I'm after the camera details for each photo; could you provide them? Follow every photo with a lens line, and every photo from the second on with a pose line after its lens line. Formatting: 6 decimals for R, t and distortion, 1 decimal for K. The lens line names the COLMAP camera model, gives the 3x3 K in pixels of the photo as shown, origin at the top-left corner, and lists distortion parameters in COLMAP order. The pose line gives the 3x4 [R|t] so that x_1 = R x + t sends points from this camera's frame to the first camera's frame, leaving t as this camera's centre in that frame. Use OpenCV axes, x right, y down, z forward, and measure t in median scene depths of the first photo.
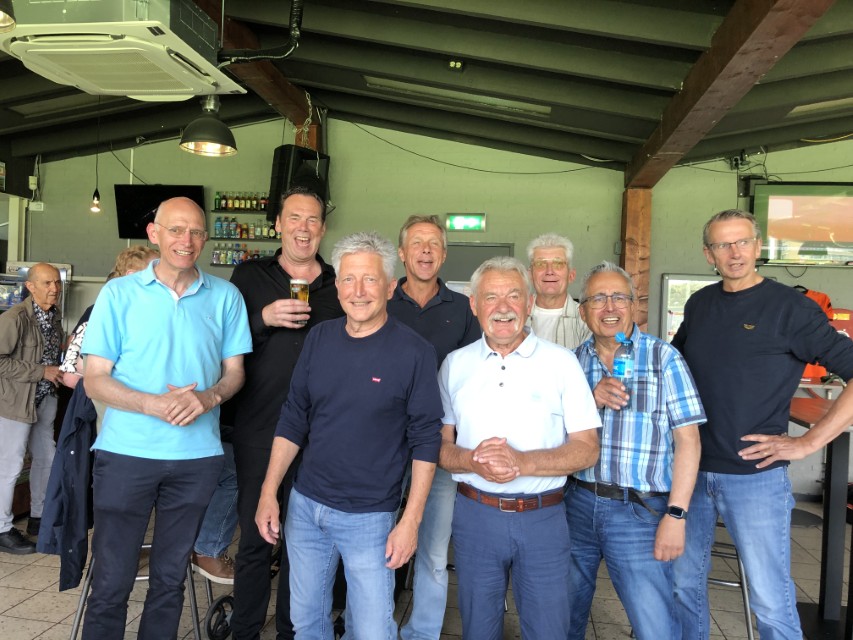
lens RADIAL K [[701.8, 0, 423.3], [0, 701.8, 318.4], [0, 0, 1]] dist [0.019874, -0.019892]
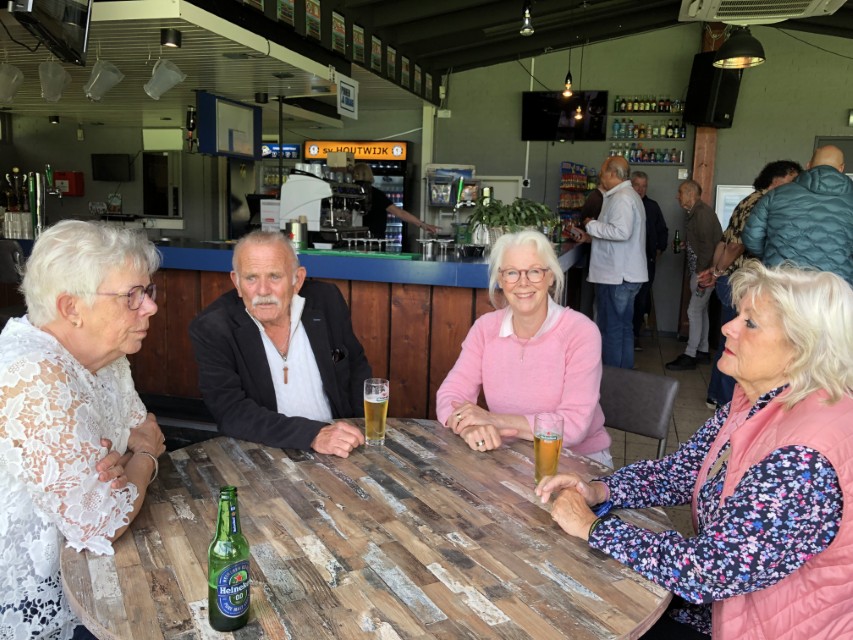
lens RADIAL K [[701.8, 0, 431.2], [0, 701.8, 301.8], [0, 0, 1]] dist [0.019874, -0.019892]
pose [[0.988281, 0.014548, -0.151949, -0.408504], [0.004675, 0.992097, 0.125388, 0.001219], [0.152572, -0.124629, 0.980403, -0.167502]]
